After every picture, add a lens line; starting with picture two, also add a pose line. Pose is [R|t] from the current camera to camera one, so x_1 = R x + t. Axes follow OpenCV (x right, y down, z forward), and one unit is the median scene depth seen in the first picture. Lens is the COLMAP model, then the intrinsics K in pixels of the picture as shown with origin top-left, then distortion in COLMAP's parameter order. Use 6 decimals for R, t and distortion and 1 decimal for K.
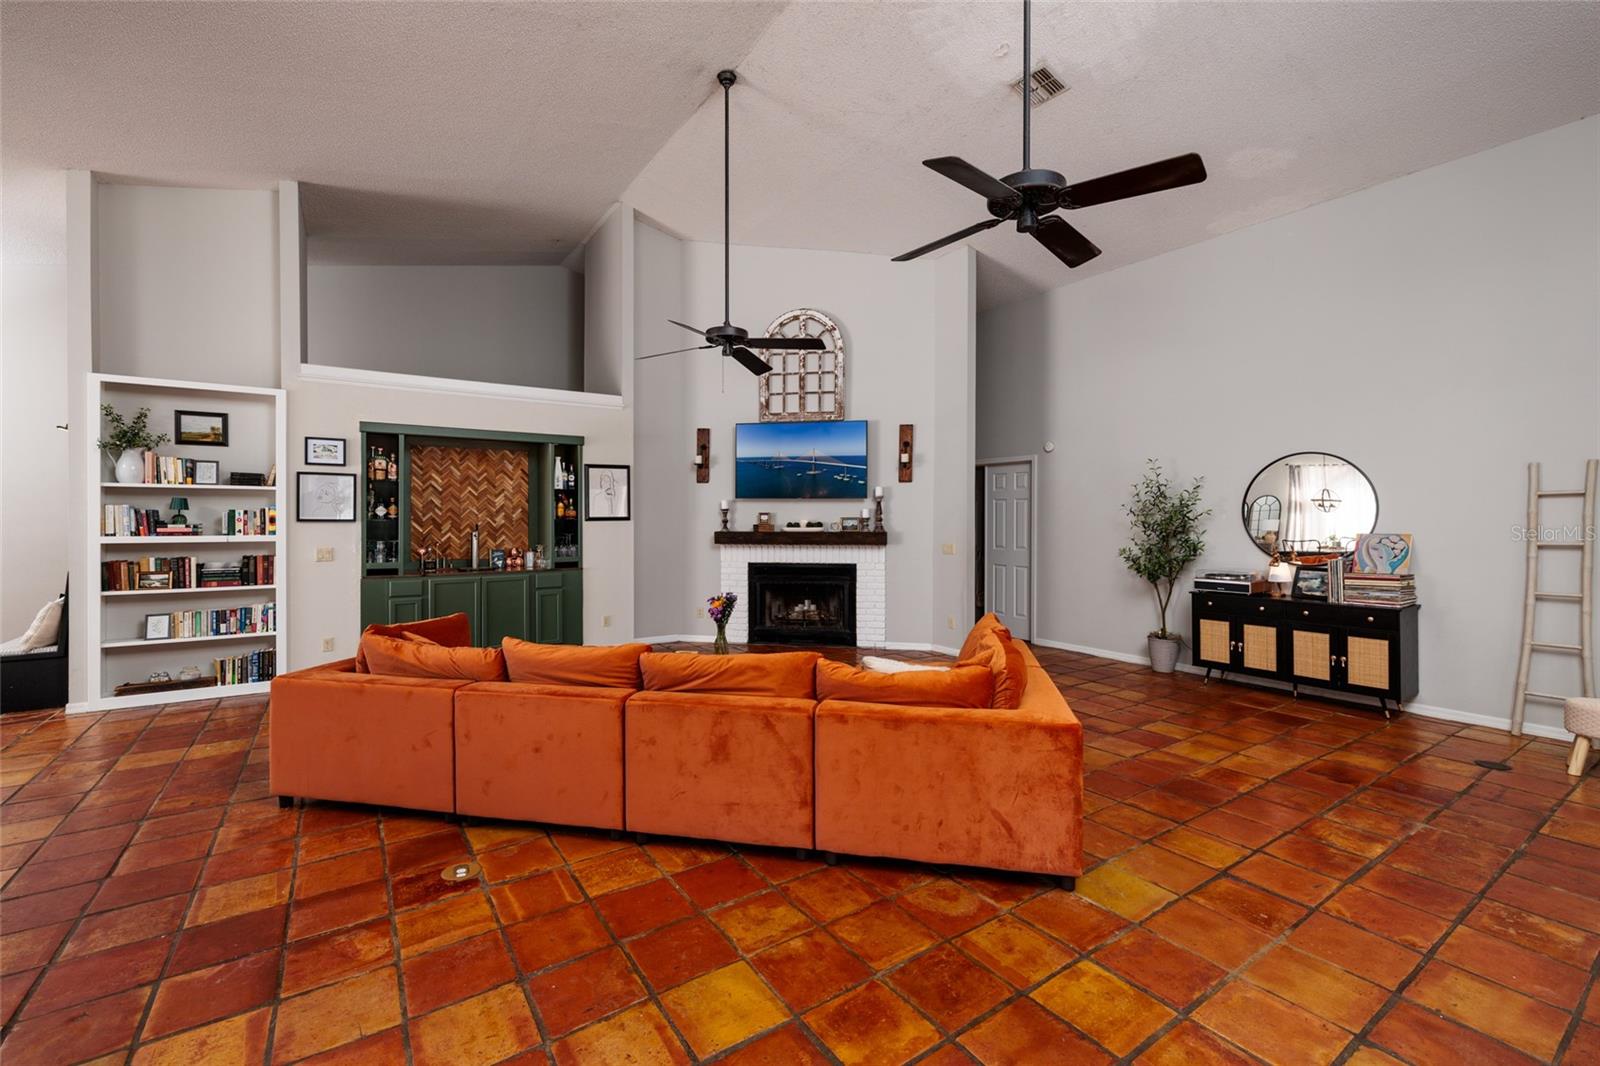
lens RADIAL K [[680.6, 0, 804.4], [0, 680.6, 519.0], [0, 0, 1]] dist [0.000635, -0.000646]
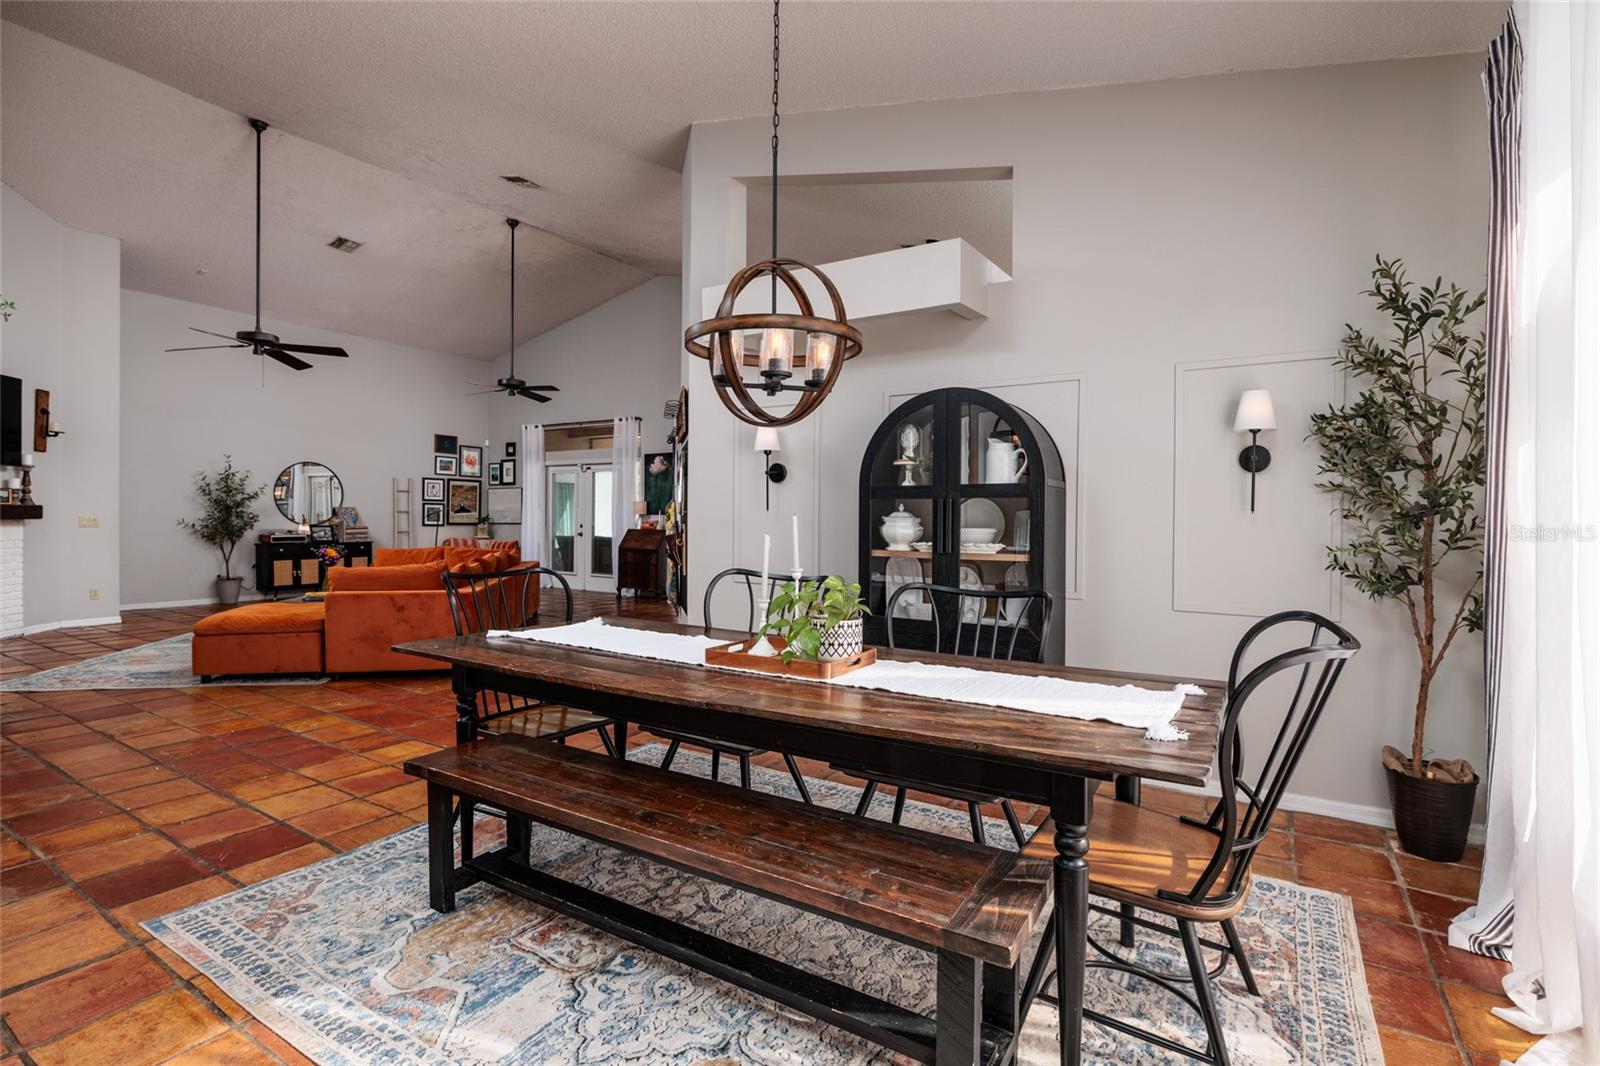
lens RADIAL K [[749.8, 0, 797.5], [0, 749.8, 523.0], [0, 0, 1]] dist [-0.004438, 0.001466]
pose [[-0.403366, -0.012736, 0.914950, -1.291491], [-0.008556, 0.999912, 0.010147, 0.025811], [-0.914999, -0.003735, -0.403440, 0.498994]]
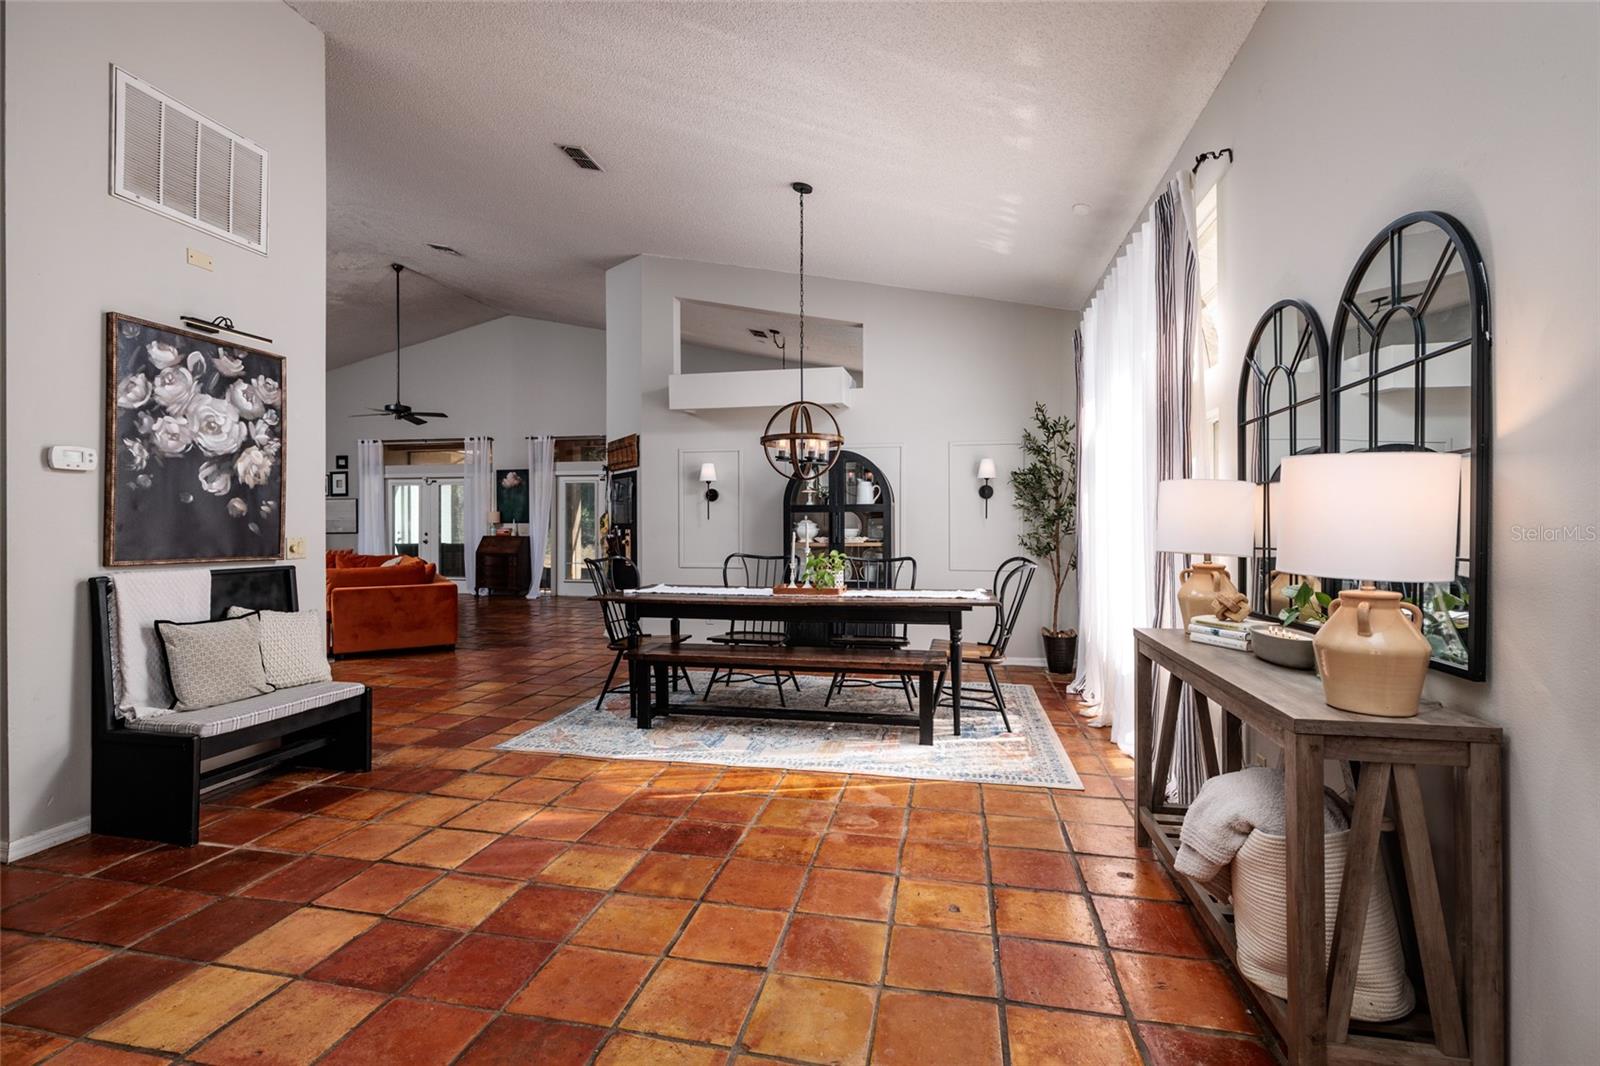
lens RADIAL K [[717.2, 0, 799.7], [0, 717.2, 521.3], [0, 0, 1]] dist [-0.003997, 0.001166]
pose [[-0.694728, 0.001666, 0.719270, -1.465433], [0.001641, 0.999998, -0.000731, 0.024937], [-0.719270, 0.000673, -0.694730, 0.848846]]
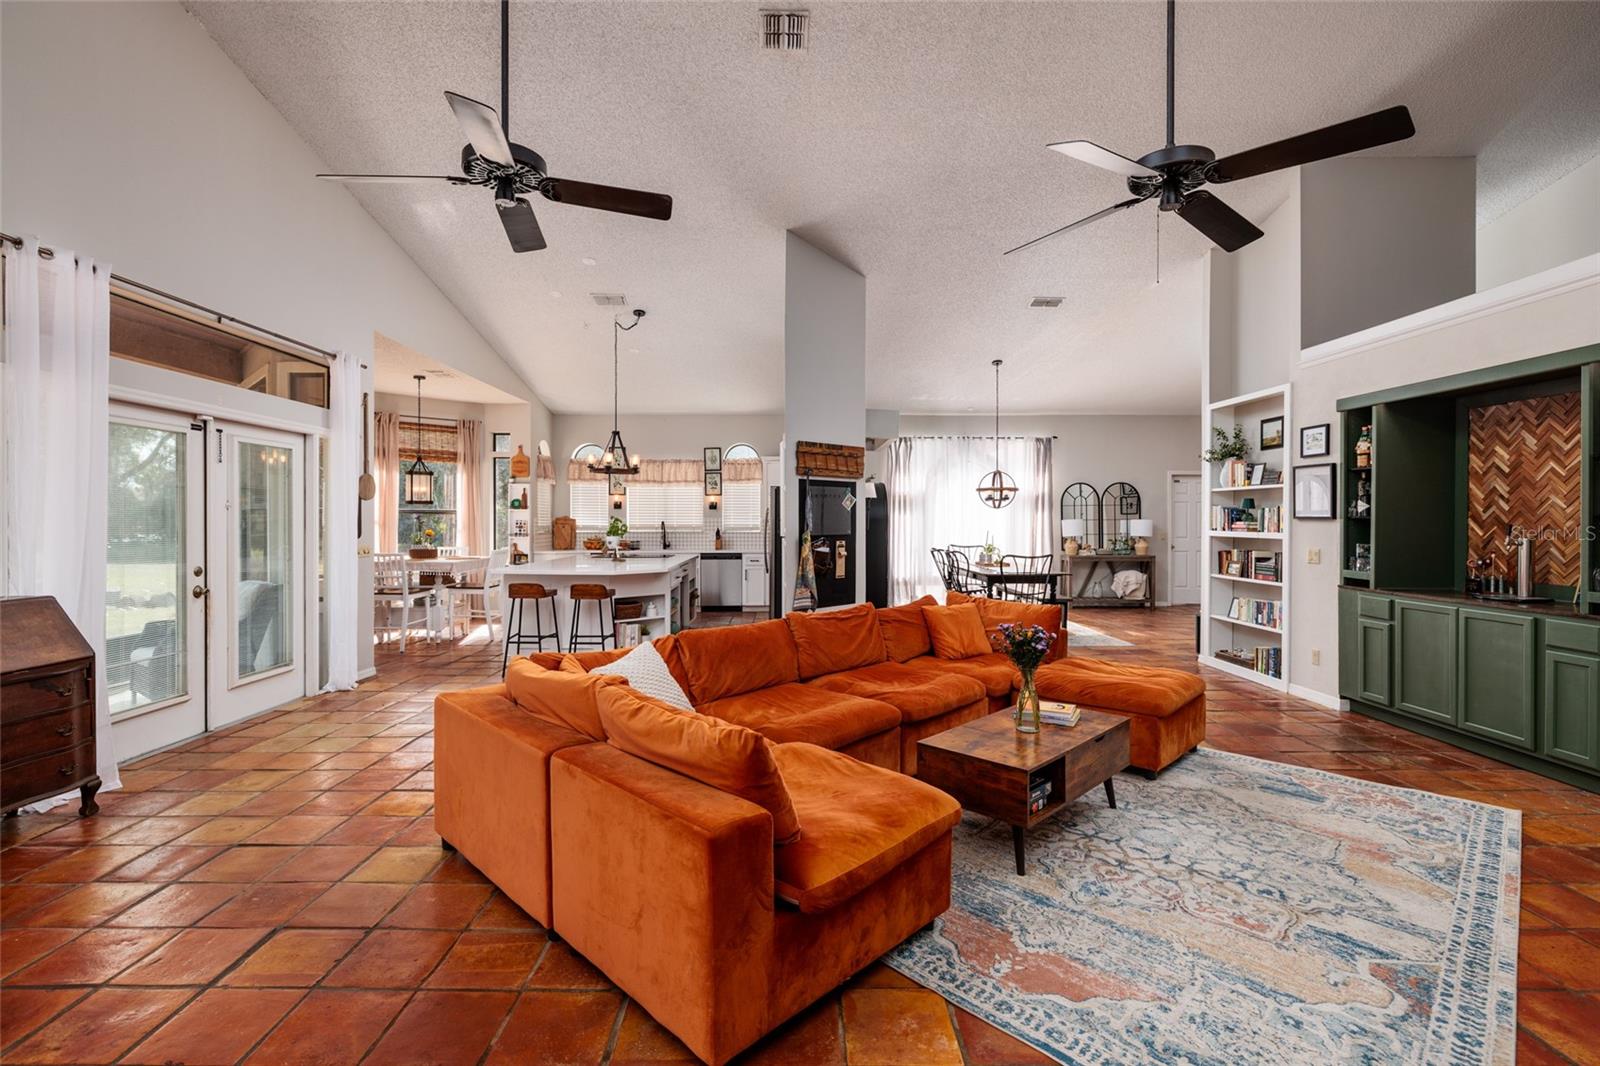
lens RADIAL K [[717.2, 0, 798.8], [0, 717.2, 523.1], [0, 0, 1]] dist [-0.003997, 0.001166]
pose [[-0.550430, 0.001078, -0.834880, 0.385910], [-0.005198, 0.999975, 0.004718, 0.006738], [0.834865, 0.006937, -0.550411, 0.803955]]
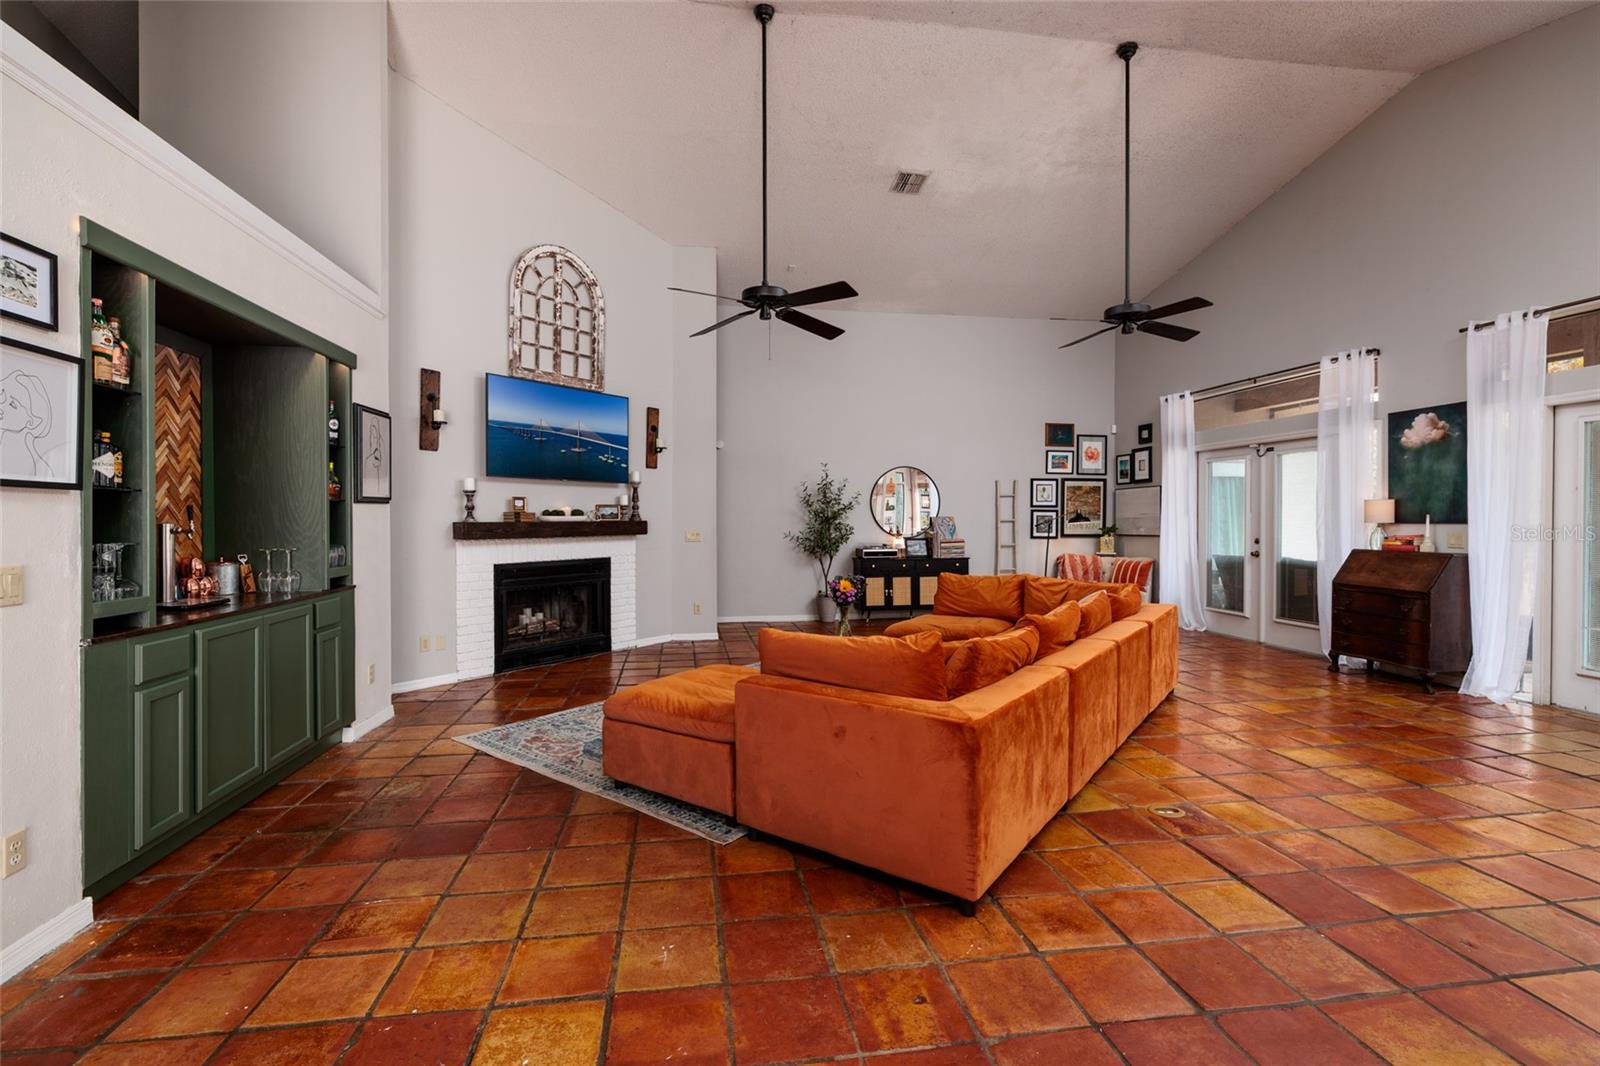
lens RADIAL K [[717.2, 0, 791.3], [0, 717.2, 524.3], [0, 0, 1]] dist [-0.003997, 0.001166]
pose [[0.426124, -0.009323, 0.904617, -0.724956], [0.003770, 0.999957, 0.008530, 0.017538], [-0.904657, -0.000224, 0.426141, 0.424934]]
